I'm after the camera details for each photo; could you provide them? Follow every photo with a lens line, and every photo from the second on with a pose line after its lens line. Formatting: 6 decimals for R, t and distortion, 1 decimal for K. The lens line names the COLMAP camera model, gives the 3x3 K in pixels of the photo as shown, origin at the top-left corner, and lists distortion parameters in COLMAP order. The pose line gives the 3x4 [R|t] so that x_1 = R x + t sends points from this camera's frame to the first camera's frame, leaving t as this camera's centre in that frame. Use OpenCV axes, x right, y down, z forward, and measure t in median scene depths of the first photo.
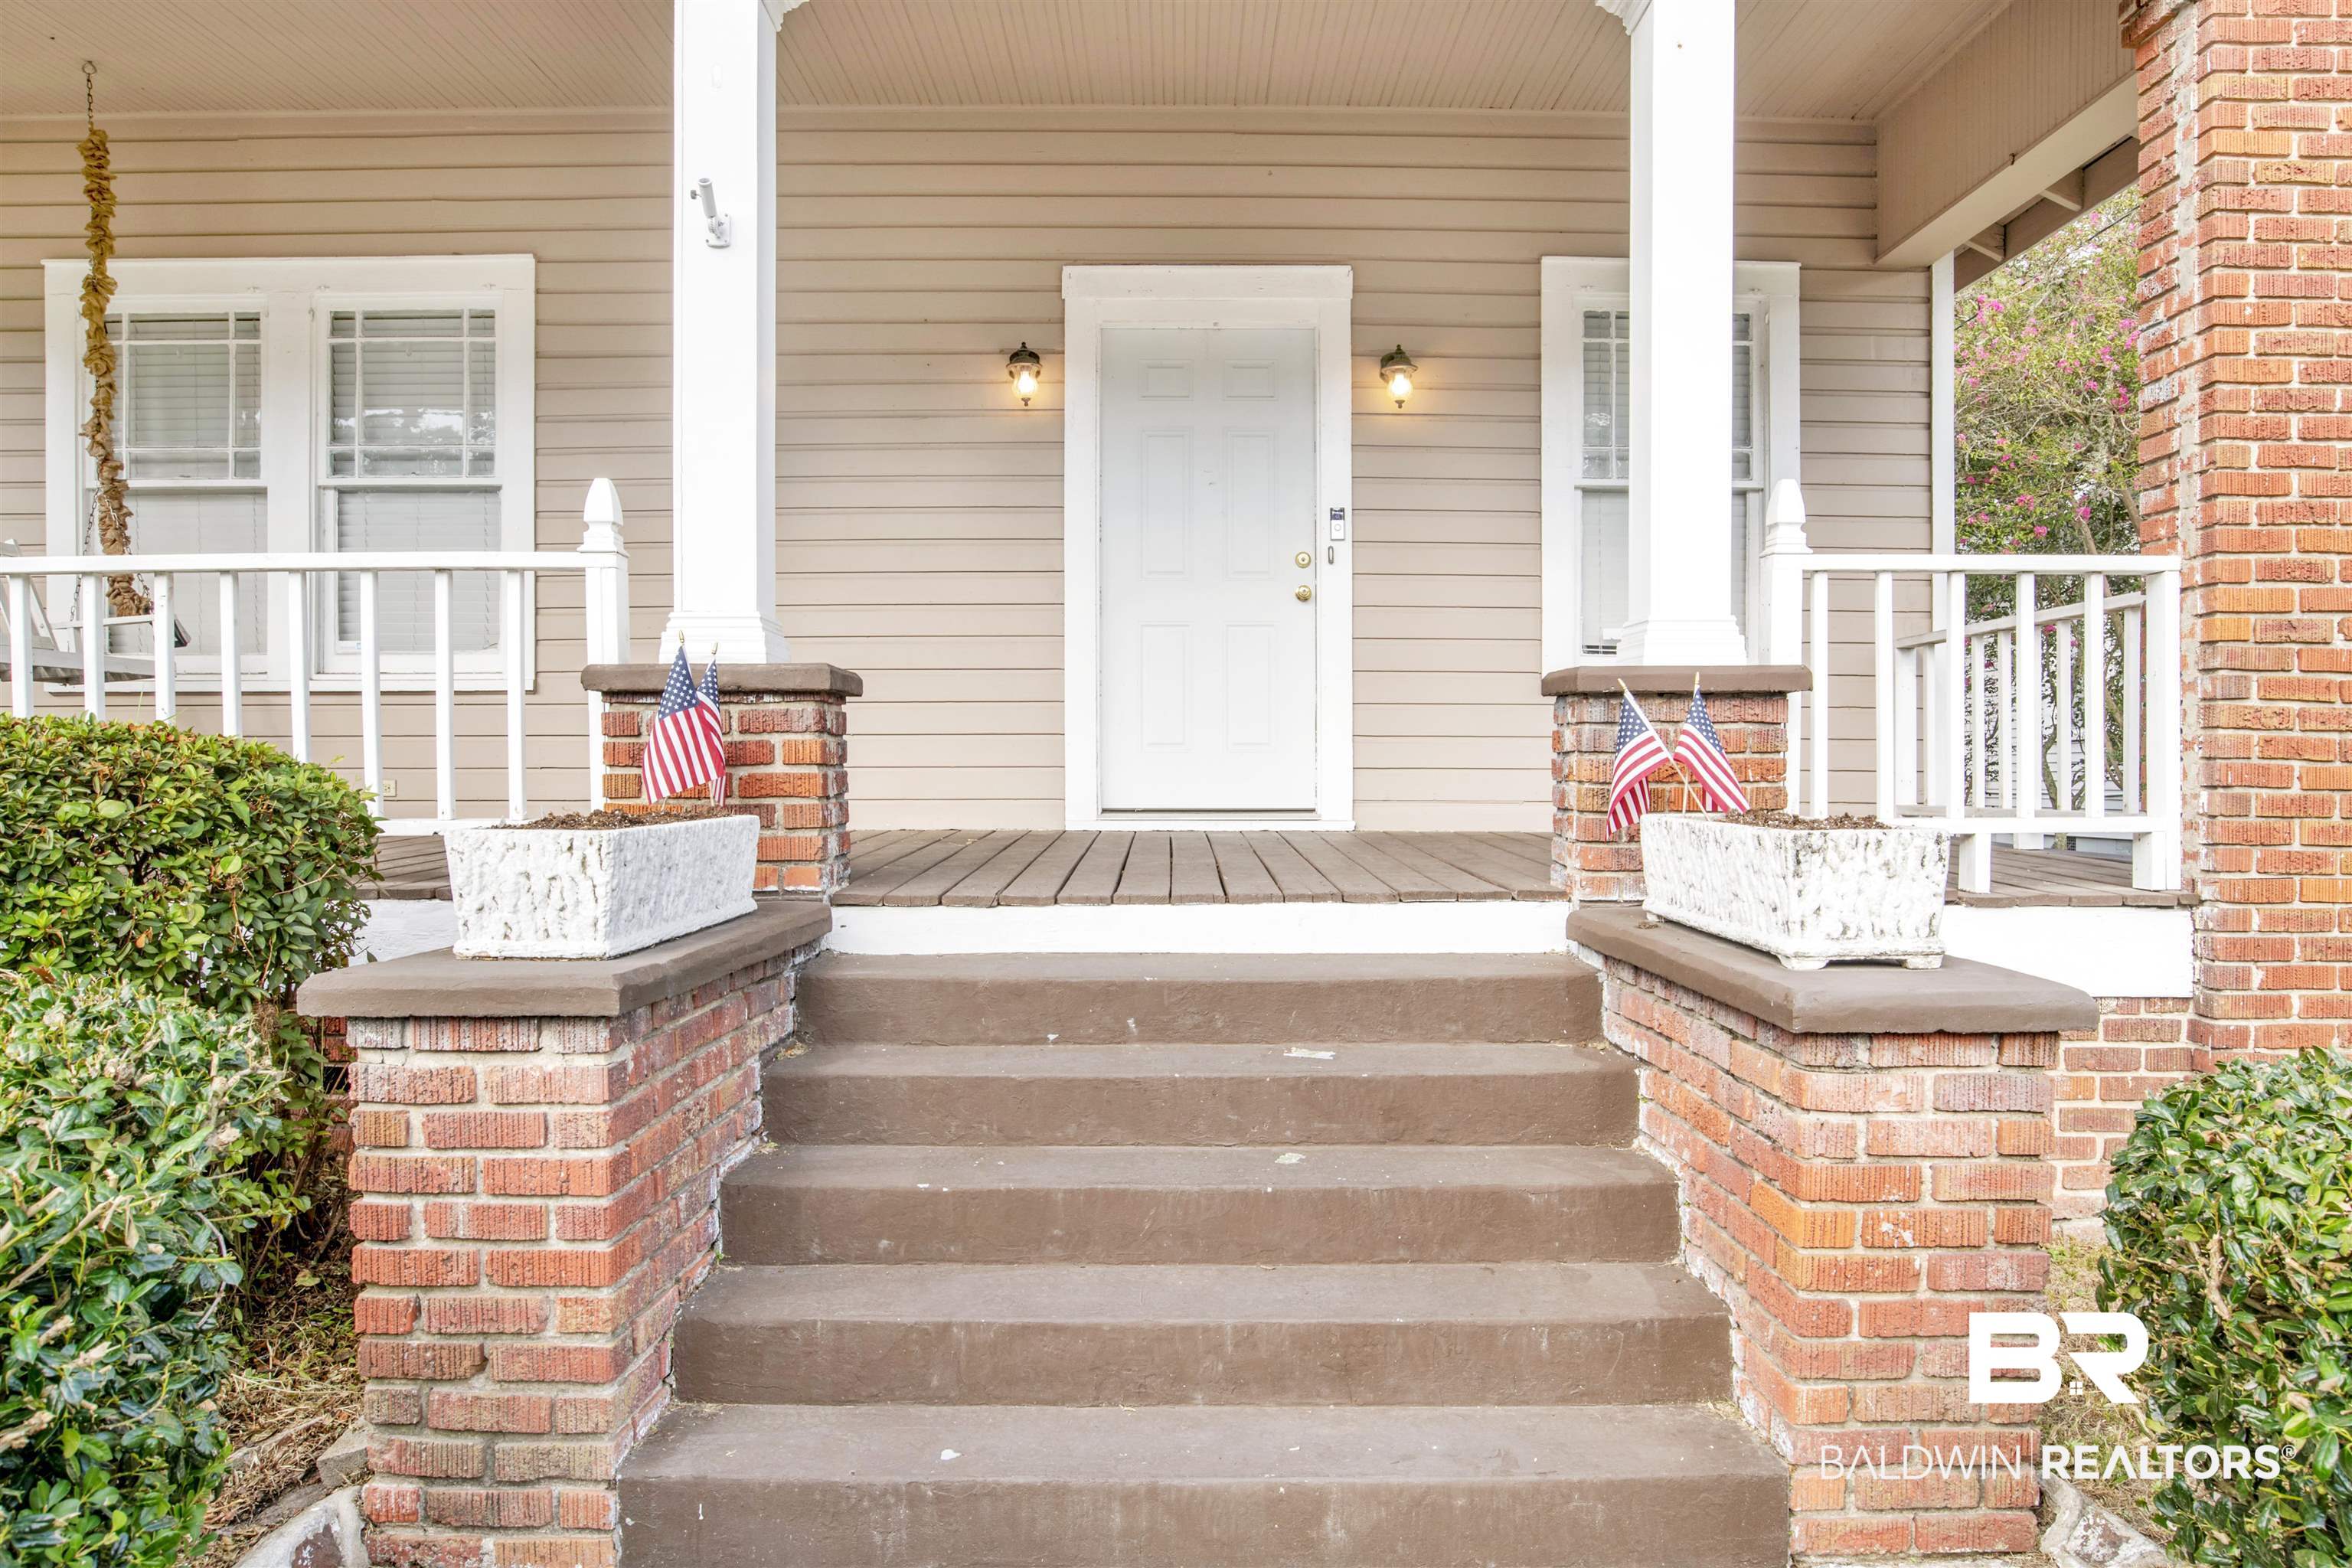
lens RADIAL K [[1533.0, 0, 1176.0], [0, 1533.0, 784.0], [0, 0, 1]] dist [-0.025956, -0.003631]
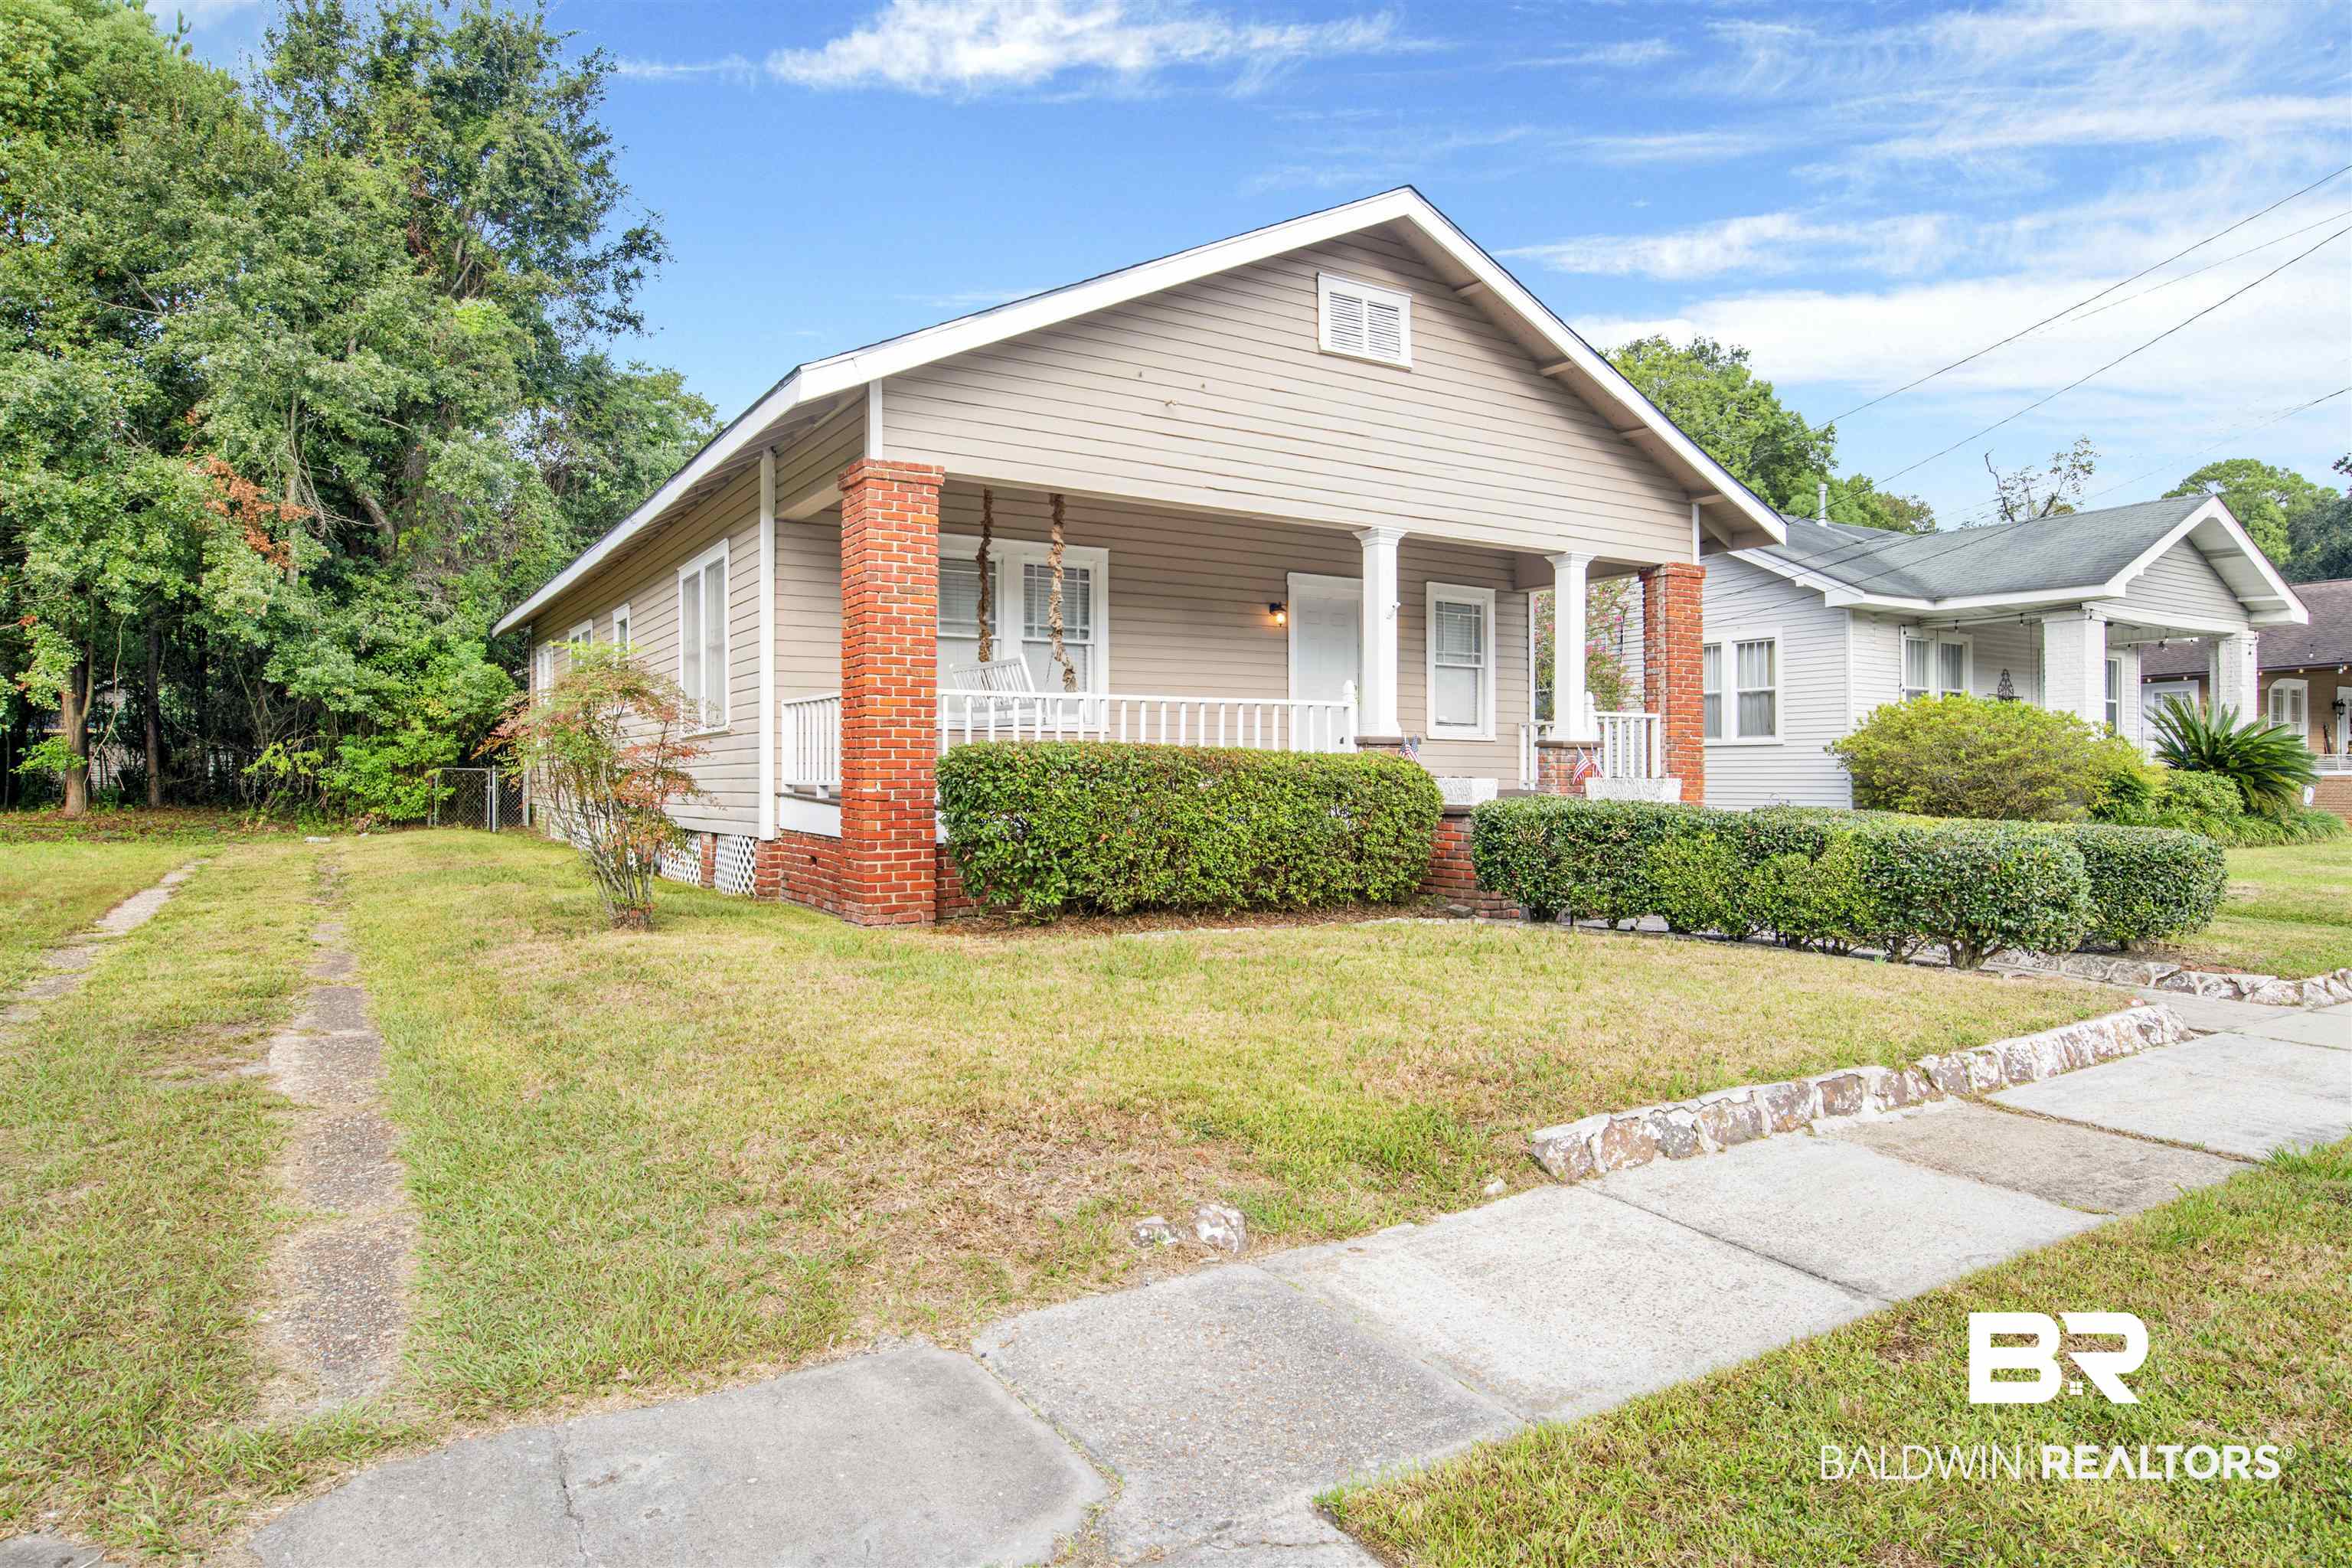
lens RADIAL K [[1459.1, 0, 1176.0], [0, 1459.1, 784.0], [0, 0, 1]] dist [-0.047975, 0.000543]
pose [[0.837978, -0.001155, 0.545703, -2.446493], [0.000706, 0.999999, 0.001033, 0.028652], [-0.545704, -0.000481, 0.837978, -1.498871]]
